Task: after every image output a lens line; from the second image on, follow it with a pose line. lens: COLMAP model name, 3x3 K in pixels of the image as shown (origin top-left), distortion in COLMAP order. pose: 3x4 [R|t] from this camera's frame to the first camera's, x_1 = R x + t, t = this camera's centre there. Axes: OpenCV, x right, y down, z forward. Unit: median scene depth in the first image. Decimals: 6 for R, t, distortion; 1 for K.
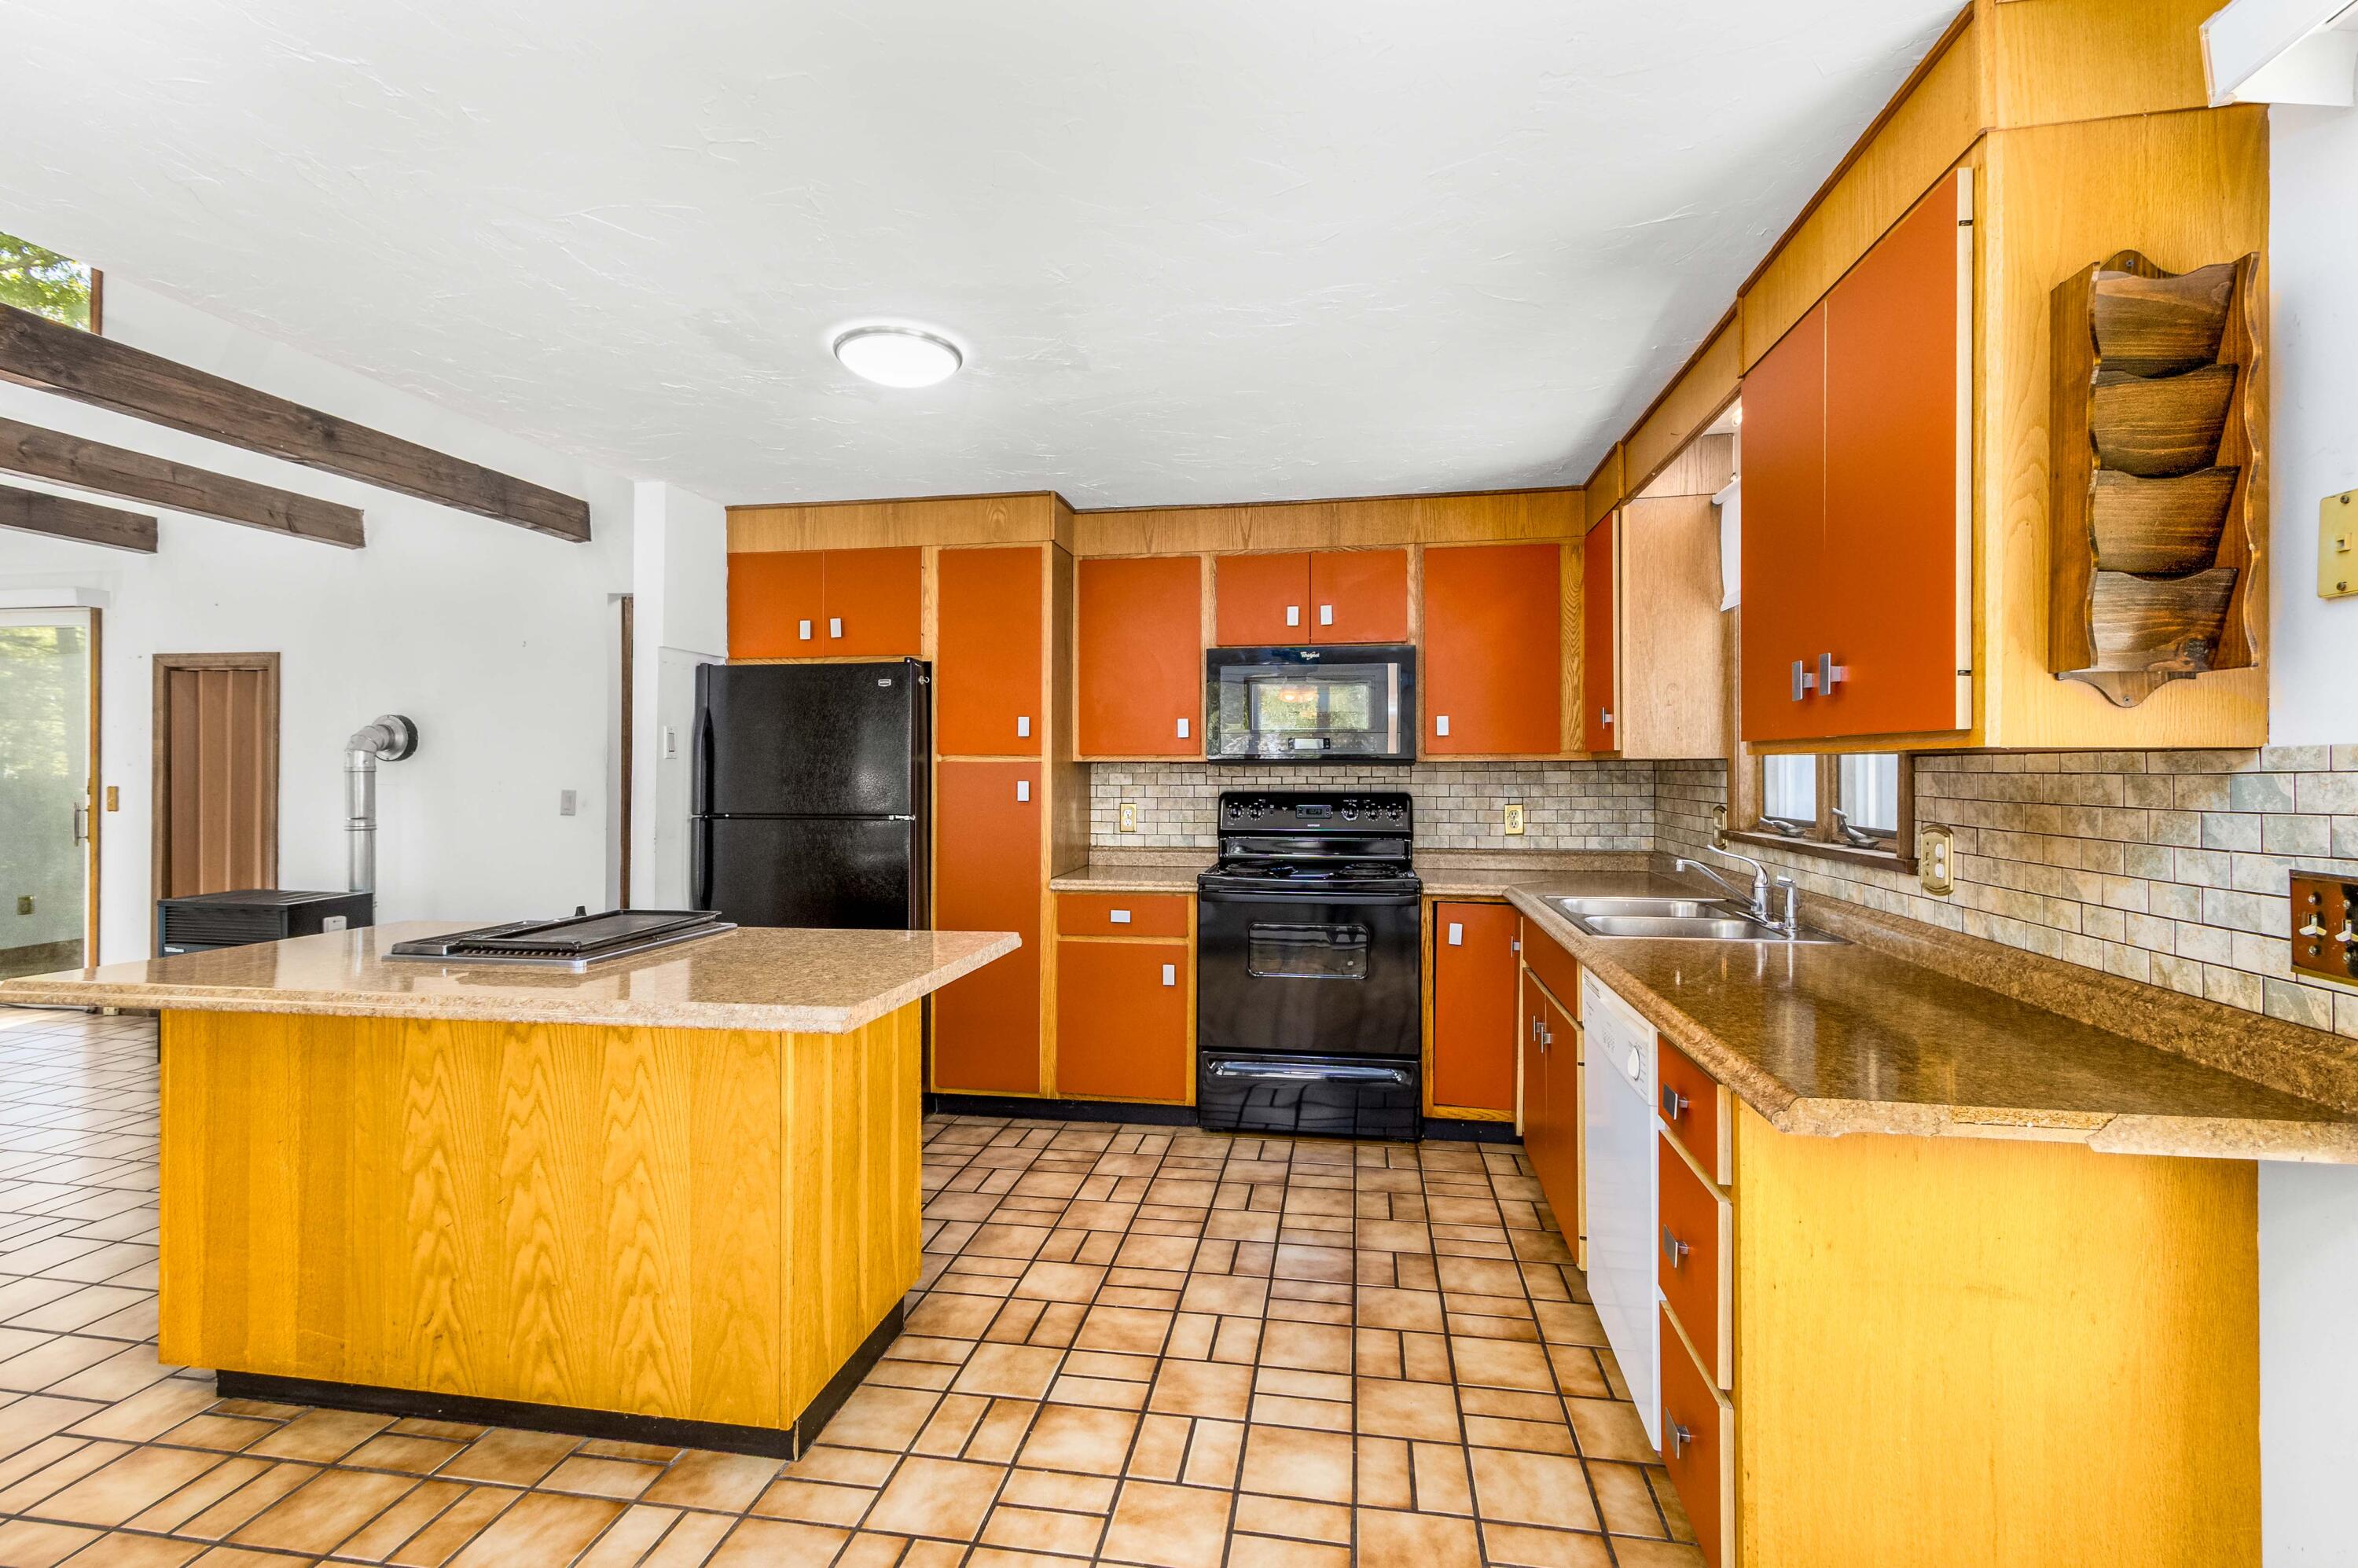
lens RADIAL K [[1095.7, 0, 1188.5], [0, 1095.7, 770.8], [0, 0, 1]] dist [0.008516, -0.003804]
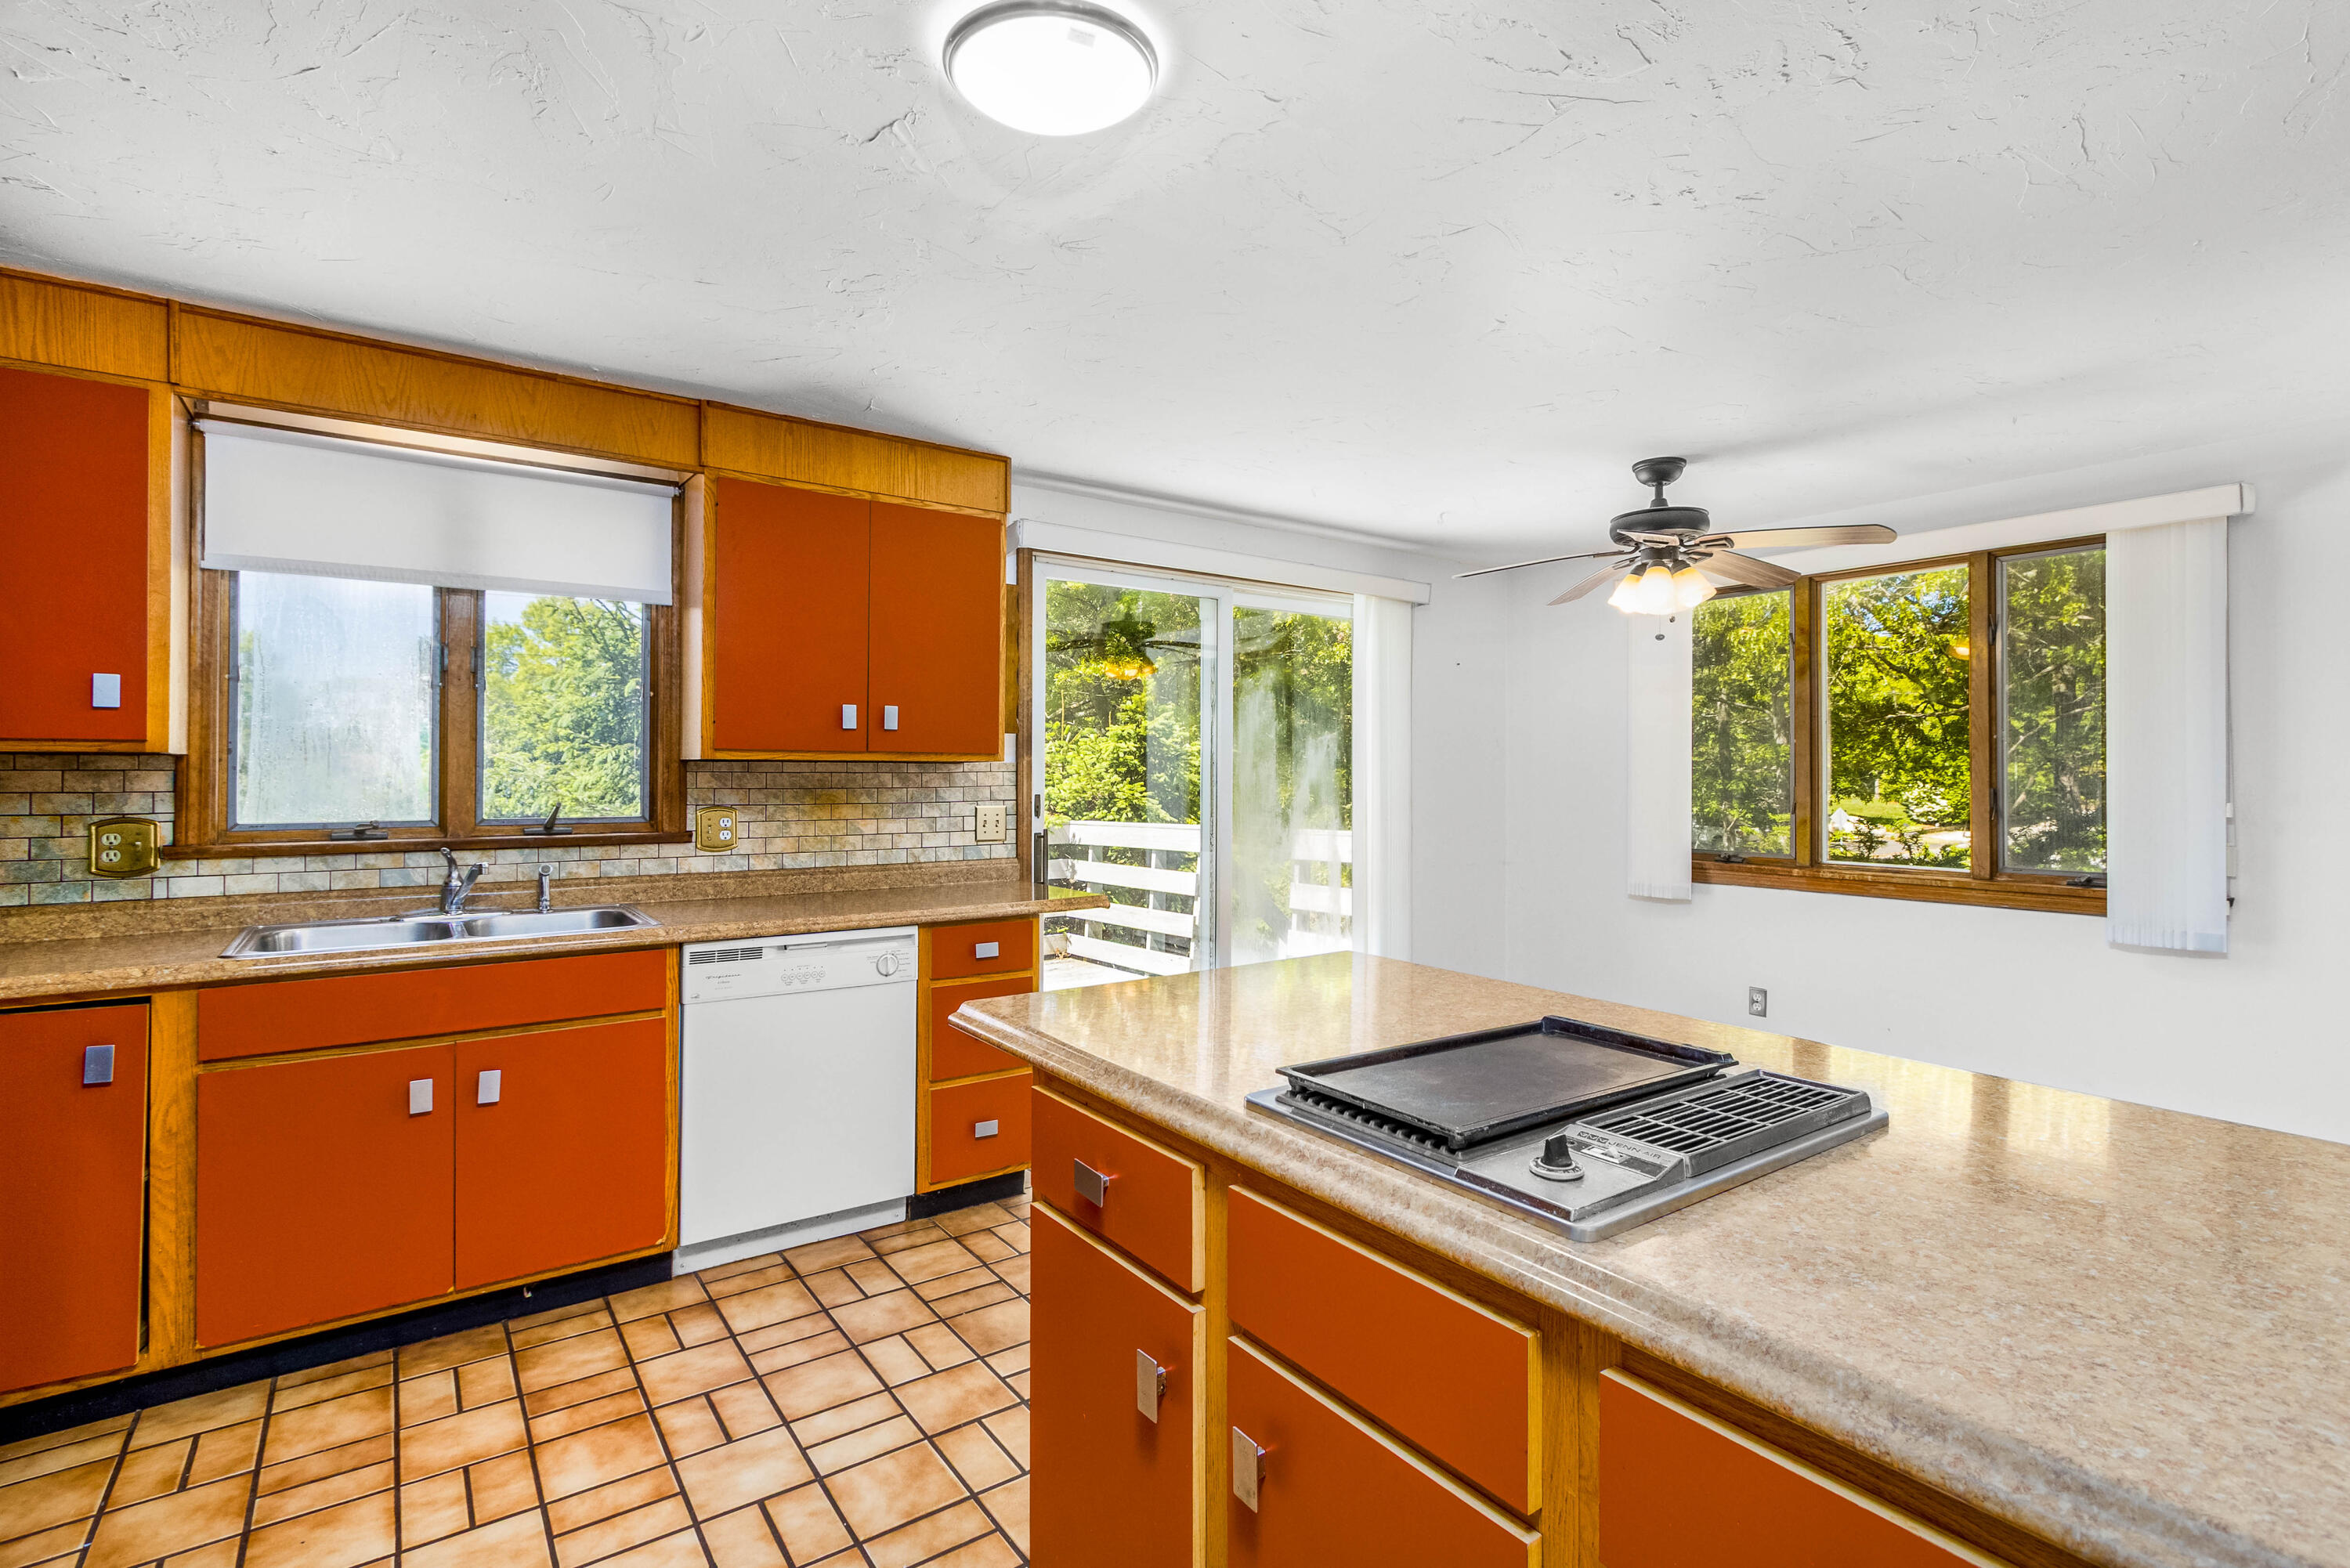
lens RADIAL K [[1091.9, 0, 1185.2], [0, 1091.9, 774.7], [0, 0, 1]] dist [0.008516, -0.003804]
pose [[-0.701002, -0.002180, 0.713156, -0.815069], [-0.002106, 0.999997, 0.000986, 0.002282], [-0.713156, -0.000811, -0.701005, 1.507974]]
